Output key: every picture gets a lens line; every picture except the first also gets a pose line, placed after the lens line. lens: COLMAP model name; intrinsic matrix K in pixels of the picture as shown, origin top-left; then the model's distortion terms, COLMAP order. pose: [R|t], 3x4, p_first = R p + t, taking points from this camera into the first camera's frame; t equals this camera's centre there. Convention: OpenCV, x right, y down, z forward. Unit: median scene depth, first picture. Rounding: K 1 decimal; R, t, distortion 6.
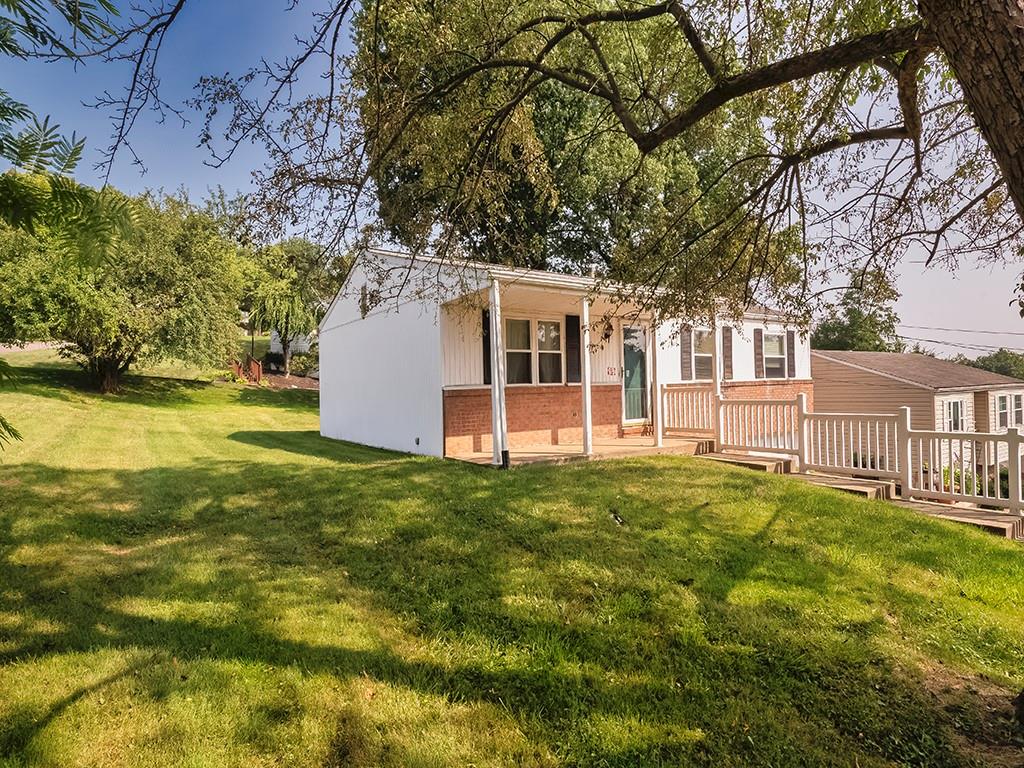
lens RADIAL K [[552.0, 0, 519.3], [0, 552.0, 381.1], [0, 0, 1]] dist [0.000559, -0.000008]
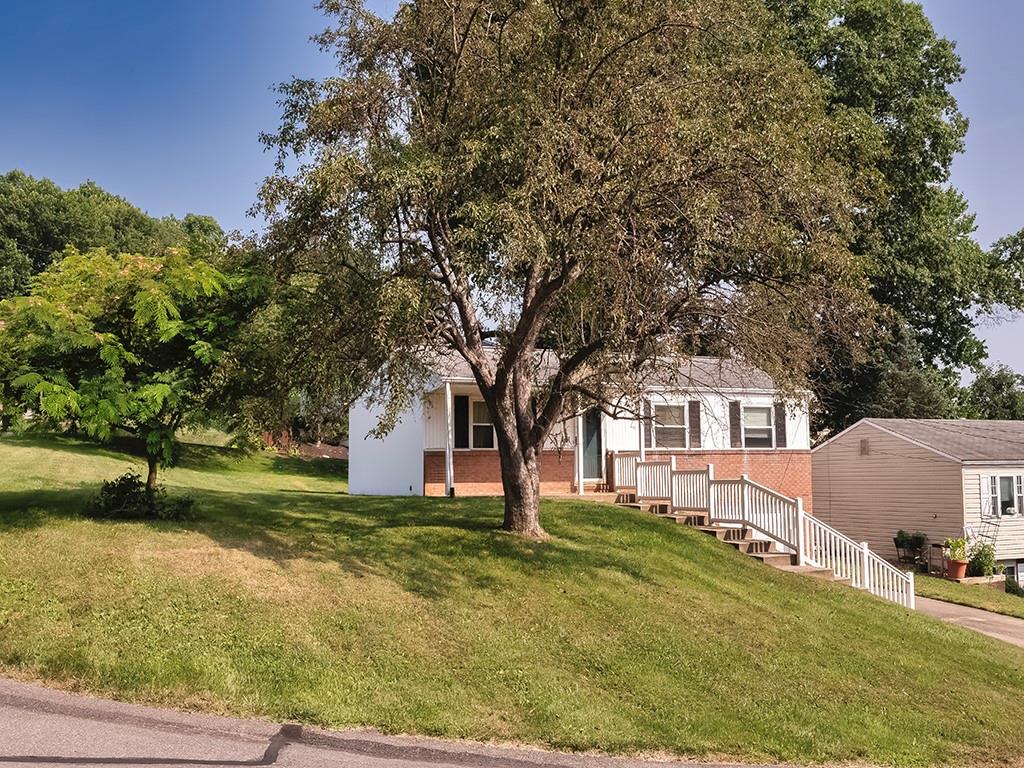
lens RADIAL K [[983.6, 0, 512.5], [0, 983.6, 386.1], [0, 0, 1]] dist [0.016573, 0.000000]
pose [[0.980698, -0.003928, -0.195488, 0.381111], [-0.010440, 0.997320, -0.072418, 0.018859], [0.195248, 0.073061, 0.978029, -0.969758]]
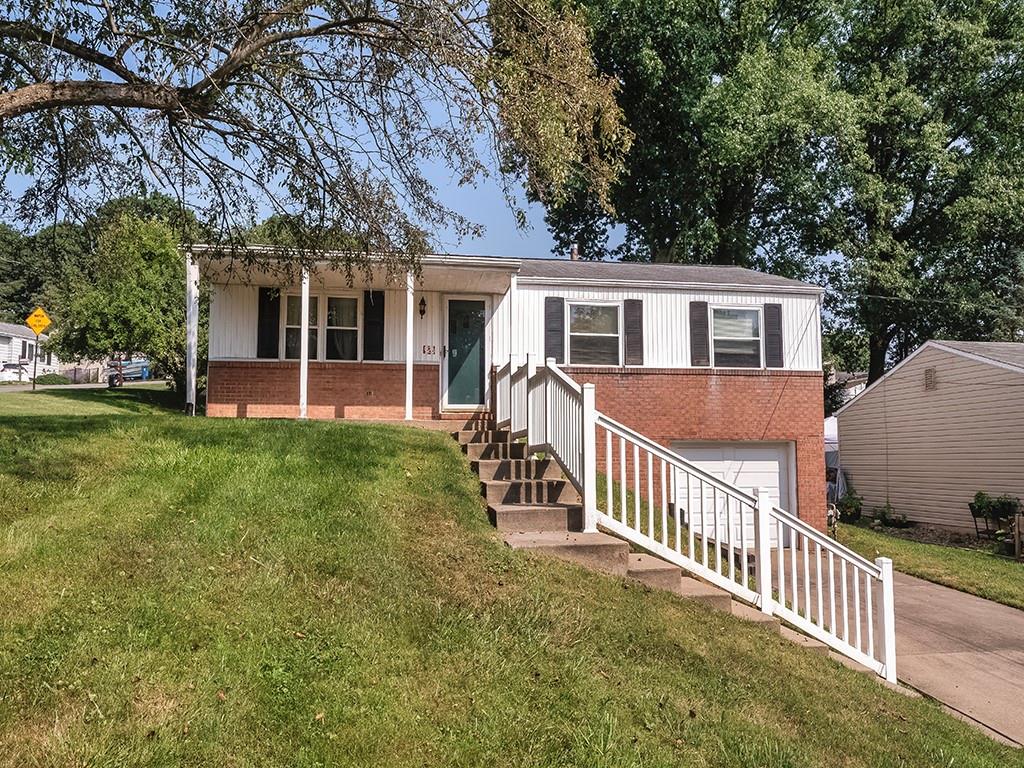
lens RADIAL K [[746.1, 0, 507.7], [0, 746.1, 386.0], [0, 0, 1]] dist [0.007320, -0.001173]
pose [[0.895527, -0.018424, -0.444626, 0.651520], [-0.017089, 0.996982, -0.075731, 0.104023], [0.444679, 0.075417, 0.892509, -0.034426]]
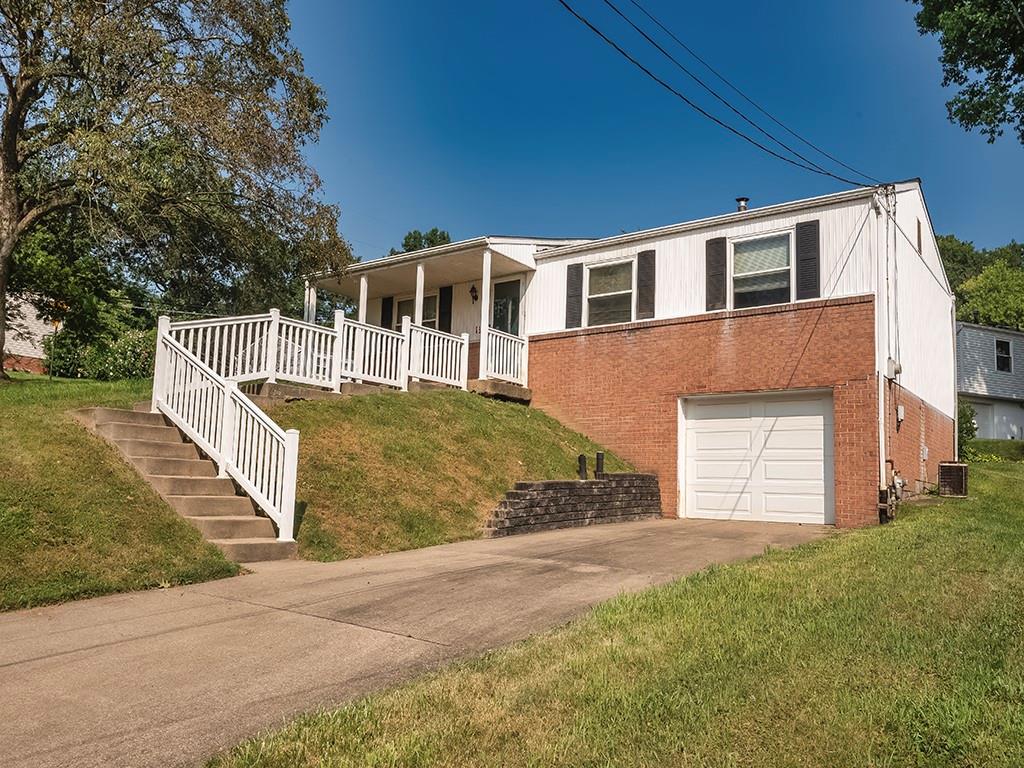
lens RADIAL K [[792.3, 0, 508.5], [0, 792.3, 384.7], [0, 0, 1]] dist [0.014528, 0.002373]
pose [[0.288106, -0.086103, -0.953720, 1.266422], [-0.020642, 0.995160, -0.096079, 0.180805], [0.957376, 0.047367, 0.284934, 0.486139]]
